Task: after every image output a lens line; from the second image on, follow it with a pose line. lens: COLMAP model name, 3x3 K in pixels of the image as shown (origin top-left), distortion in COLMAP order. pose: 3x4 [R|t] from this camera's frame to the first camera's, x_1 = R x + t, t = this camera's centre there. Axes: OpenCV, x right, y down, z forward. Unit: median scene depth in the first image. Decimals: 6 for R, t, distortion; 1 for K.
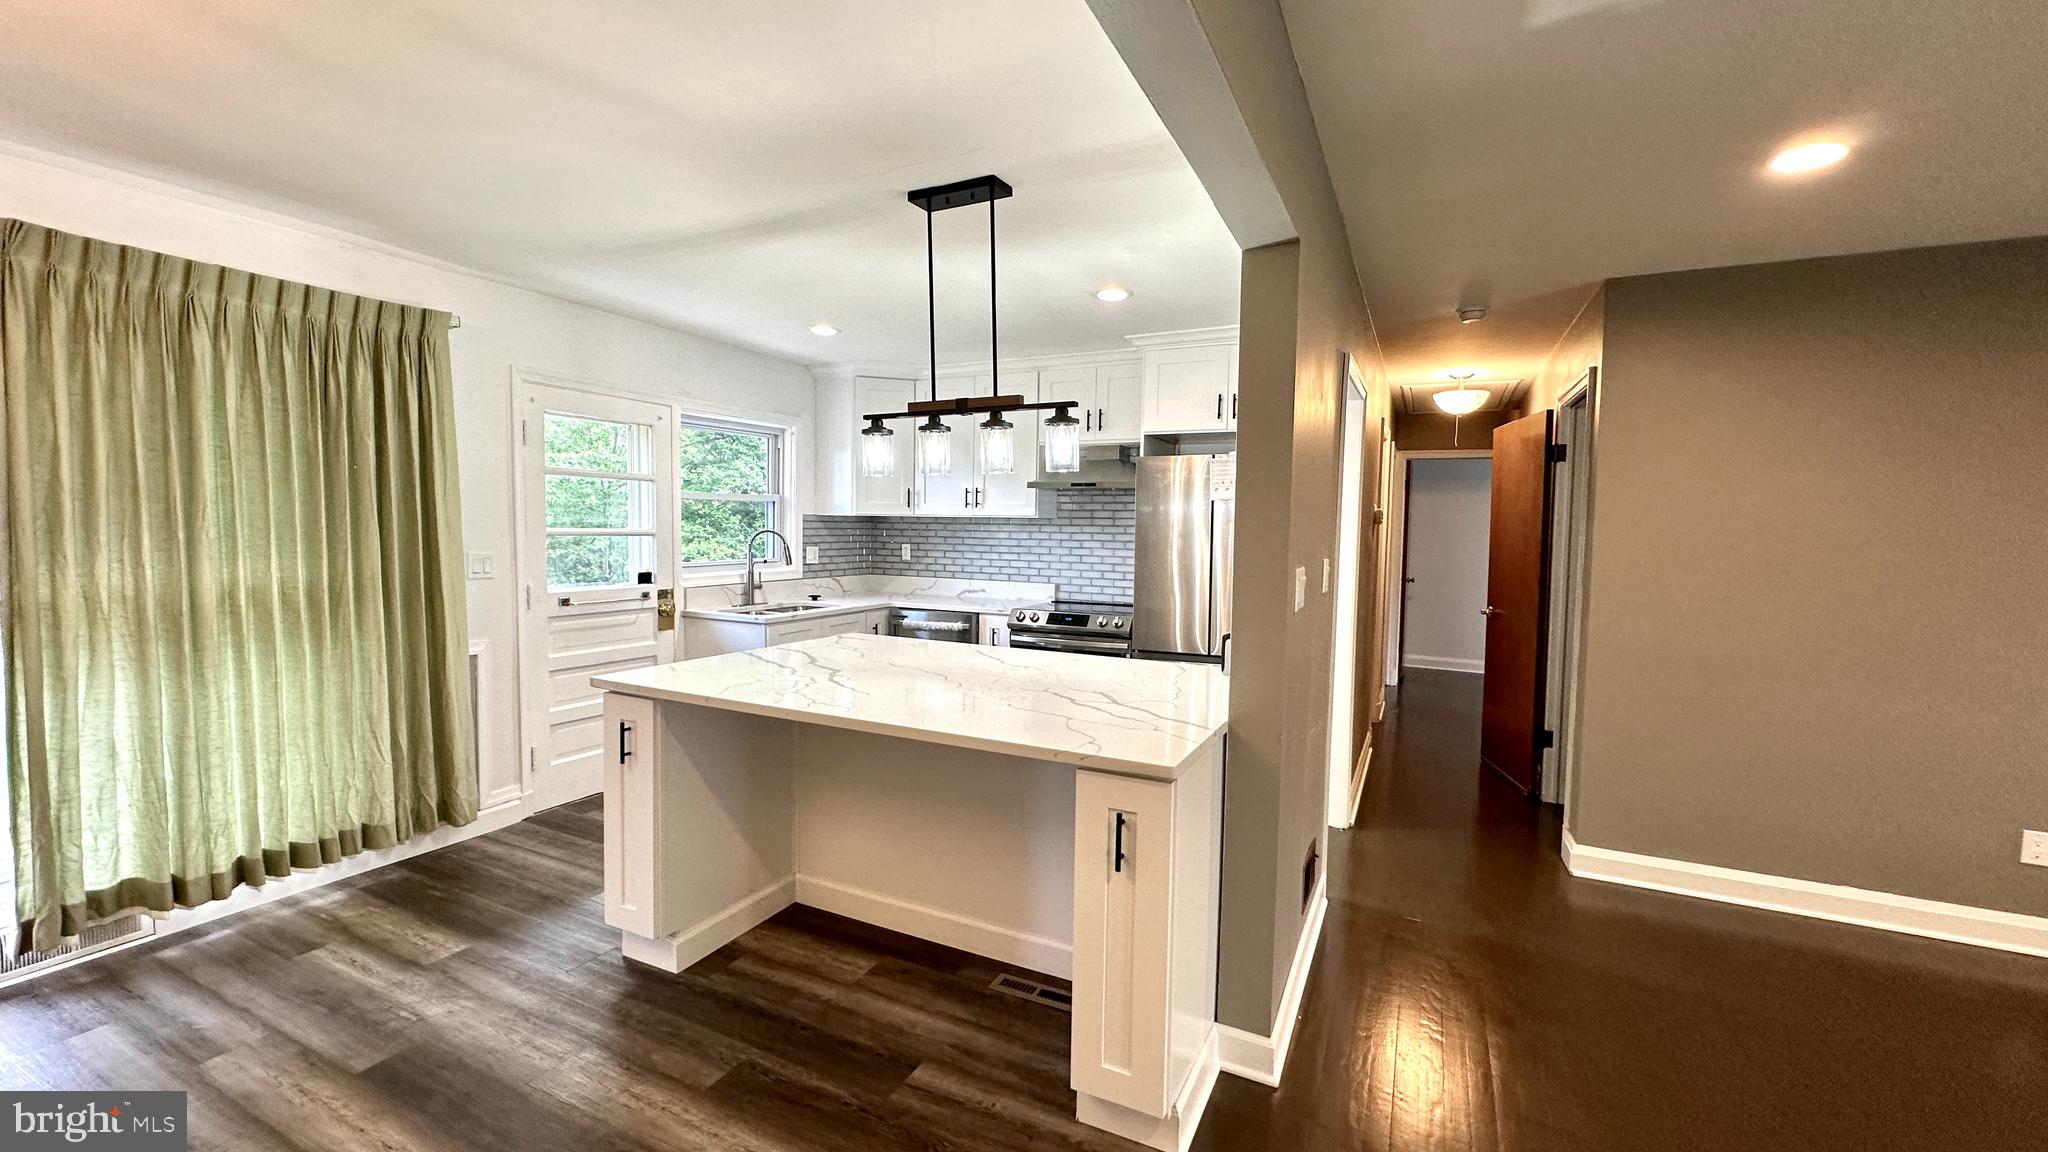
lens RADIAL K [[816.0, 0, 1024.1], [0, 816.0, 573.9], [0, 0, 1]] dist [-0.002277, 0.000393]
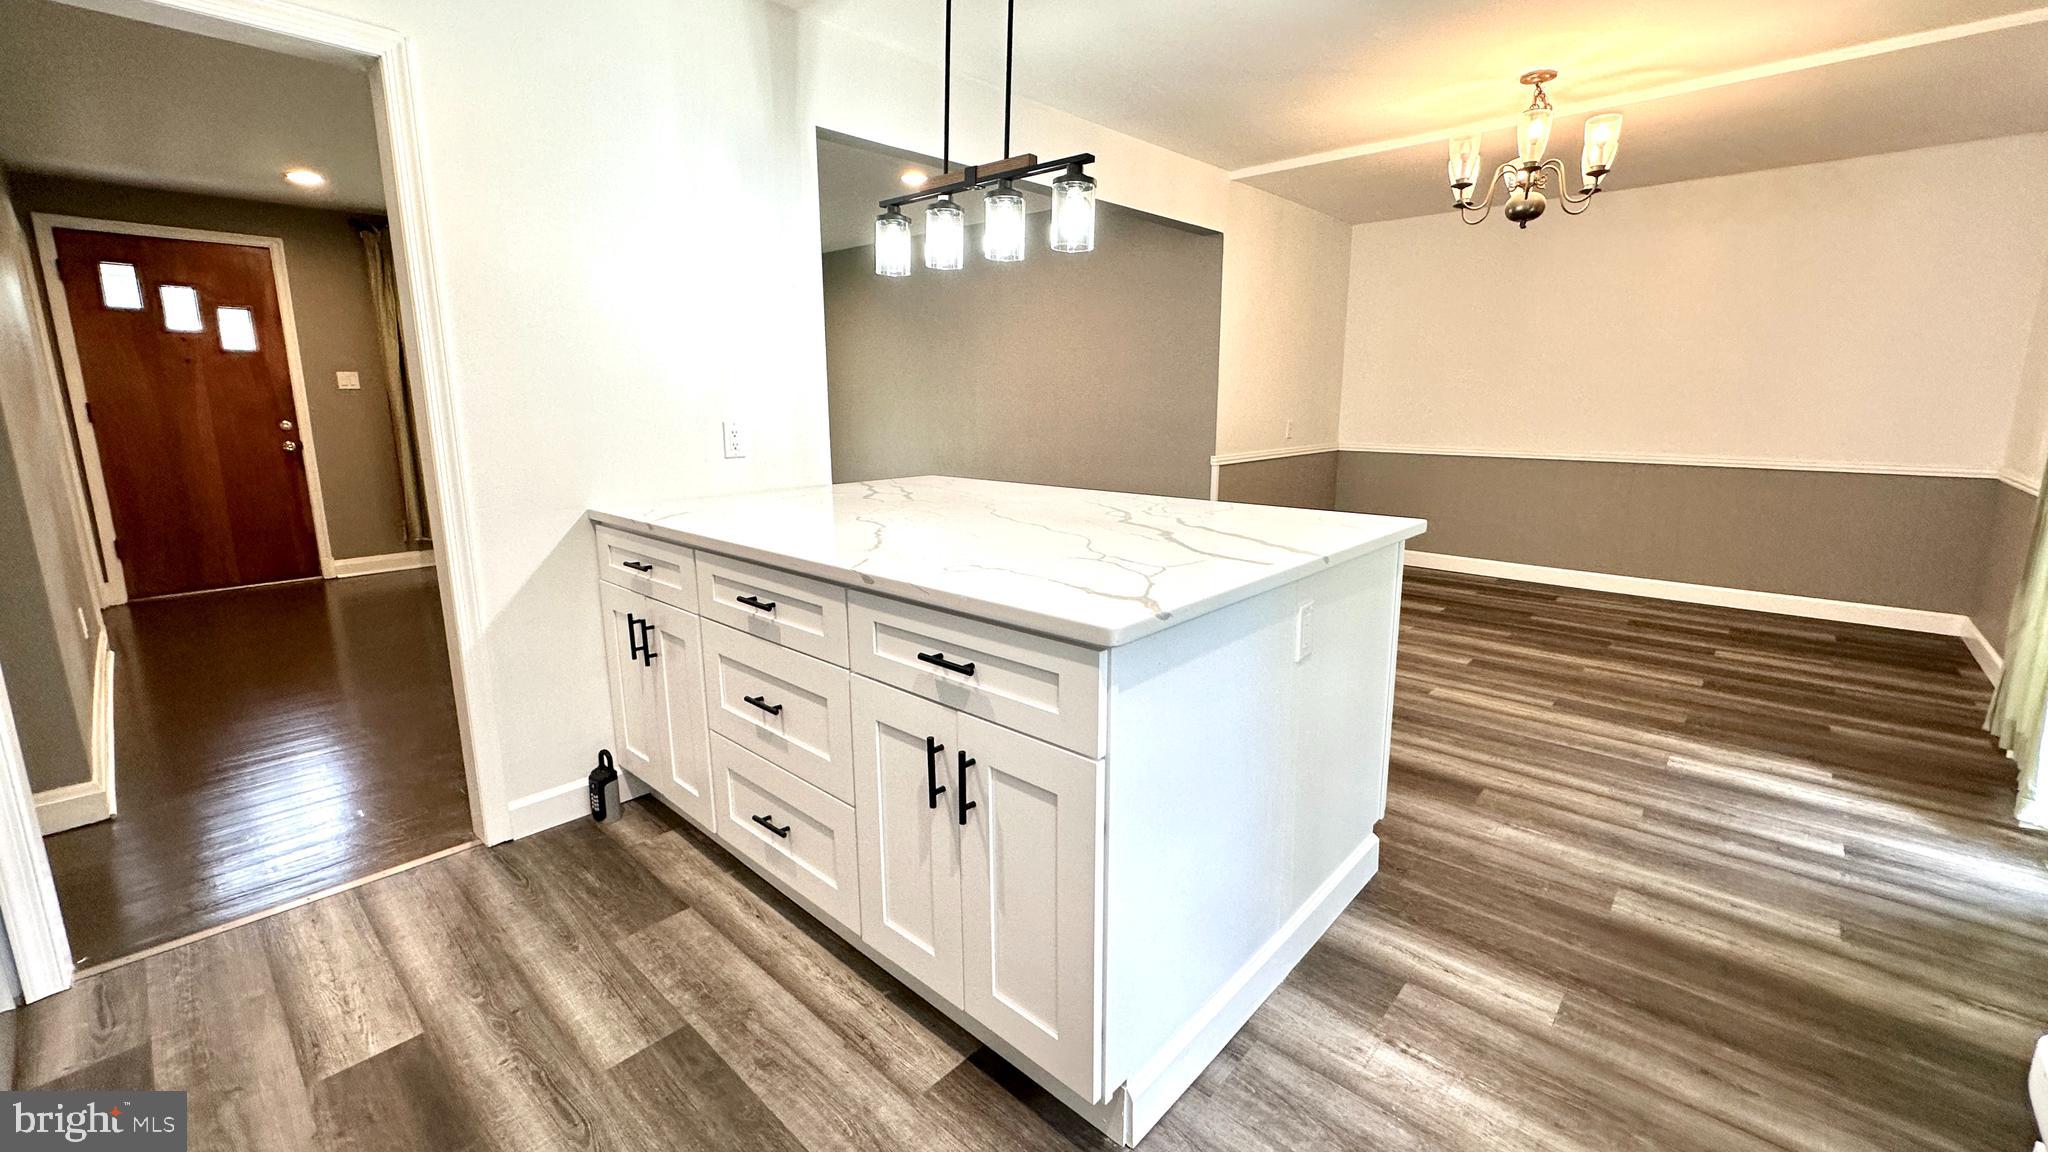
lens RADIAL K [[830.5, 0, 1022.8], [0, 830.5, 552.7], [0, 0, 1]] dist [-0.001467, 0.000355]
pose [[-0.961095, -0.063706, 0.268772, -0.229548], [0.004973, 0.968891, 0.247437, -0.029724], [-0.276174, 0.239147, -0.930879, 1.160813]]
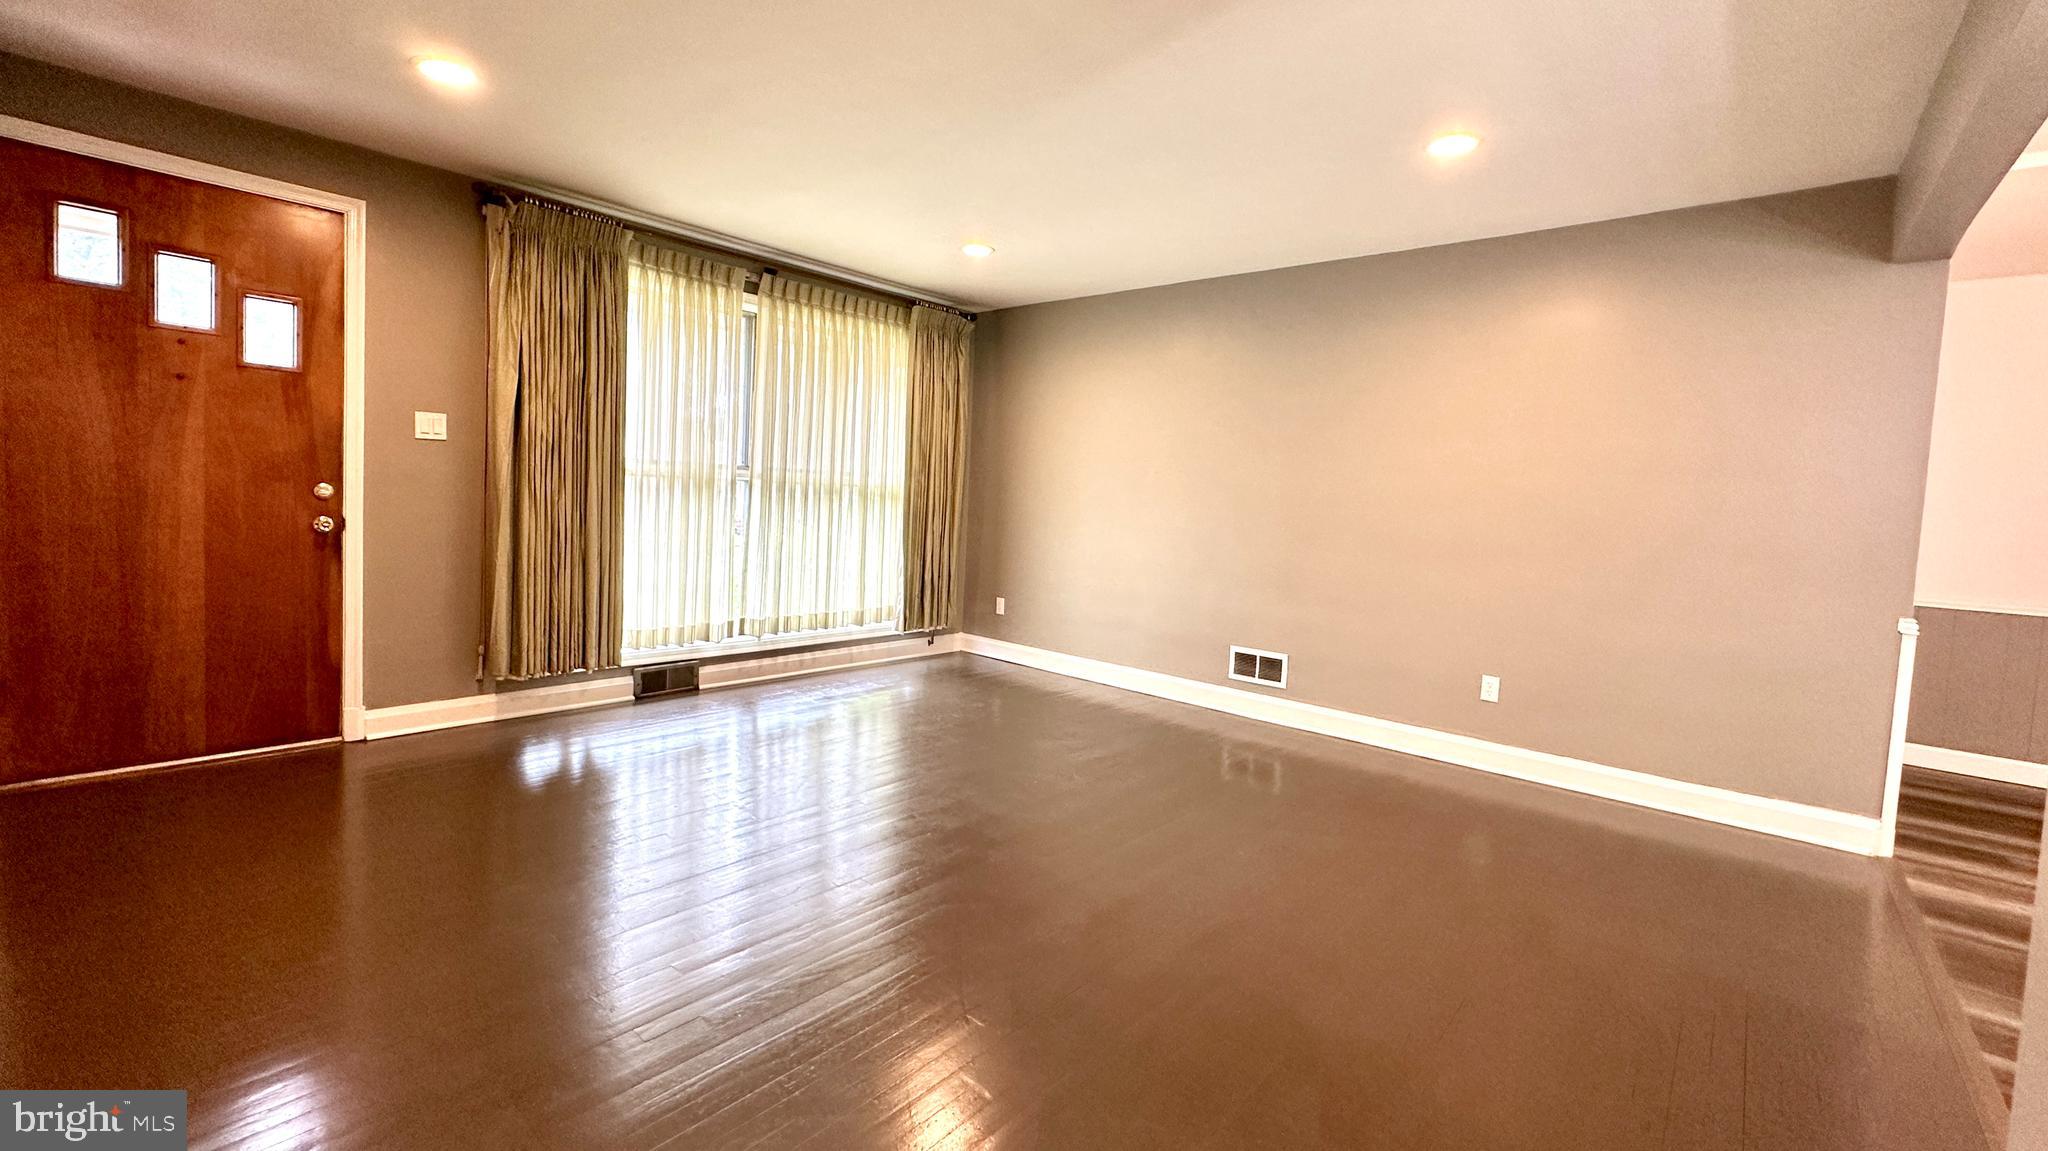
lens RADIAL K [[835.8, 0, 1025.3], [0, 835.8, 542.2], [0, 0, 1]] dist [-0.001481, -0.000150]
pose [[-0.967013, -0.074928, 0.243459, 0.401513], [-0.047010, 0.991837, 0.118529, 0.016112], [-0.250353, 0.103174, -0.962642, 0.825830]]
